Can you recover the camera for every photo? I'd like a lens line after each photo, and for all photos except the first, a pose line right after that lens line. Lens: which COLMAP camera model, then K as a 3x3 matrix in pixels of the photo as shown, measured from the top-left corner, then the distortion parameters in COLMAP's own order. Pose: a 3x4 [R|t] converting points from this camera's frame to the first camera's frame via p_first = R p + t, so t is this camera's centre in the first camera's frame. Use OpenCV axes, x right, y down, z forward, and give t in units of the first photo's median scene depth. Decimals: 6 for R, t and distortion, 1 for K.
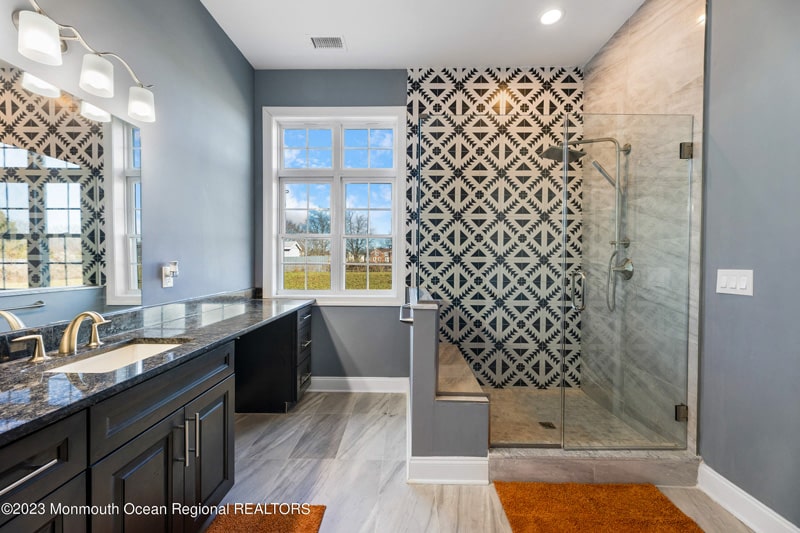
lens RADIAL K [[319.8, 0, 402.8], [0, 319.8, 265.6], [0, 0, 1]] dist [0.000996, 0.000083]
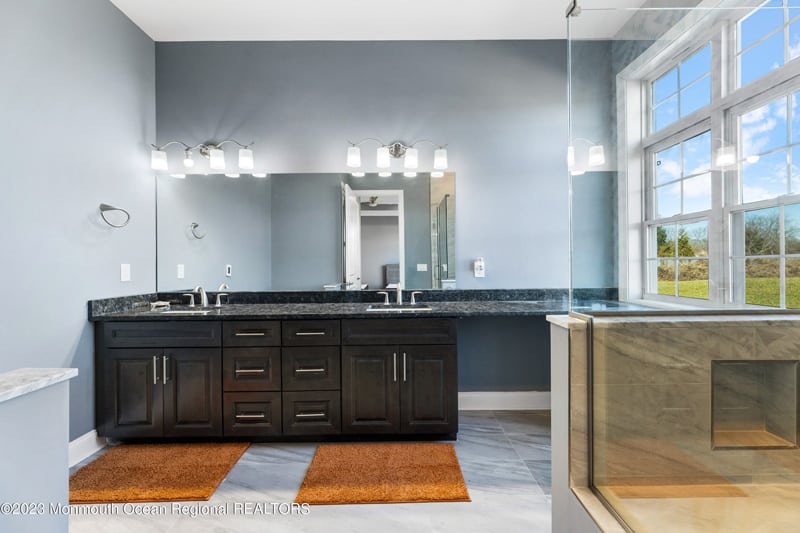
lens RADIAL K [[319.8, 0, 402.8], [0, 319.8, 265.6], [0, 0, 1]] dist [0.000996, 0.000083]
pose [[0.010799, -0.003551, -0.999935, 0.643606], [-0.000785, 0.999993, -0.003559, 0.022520], [0.999941, 0.000824, 0.010797, 0.668197]]
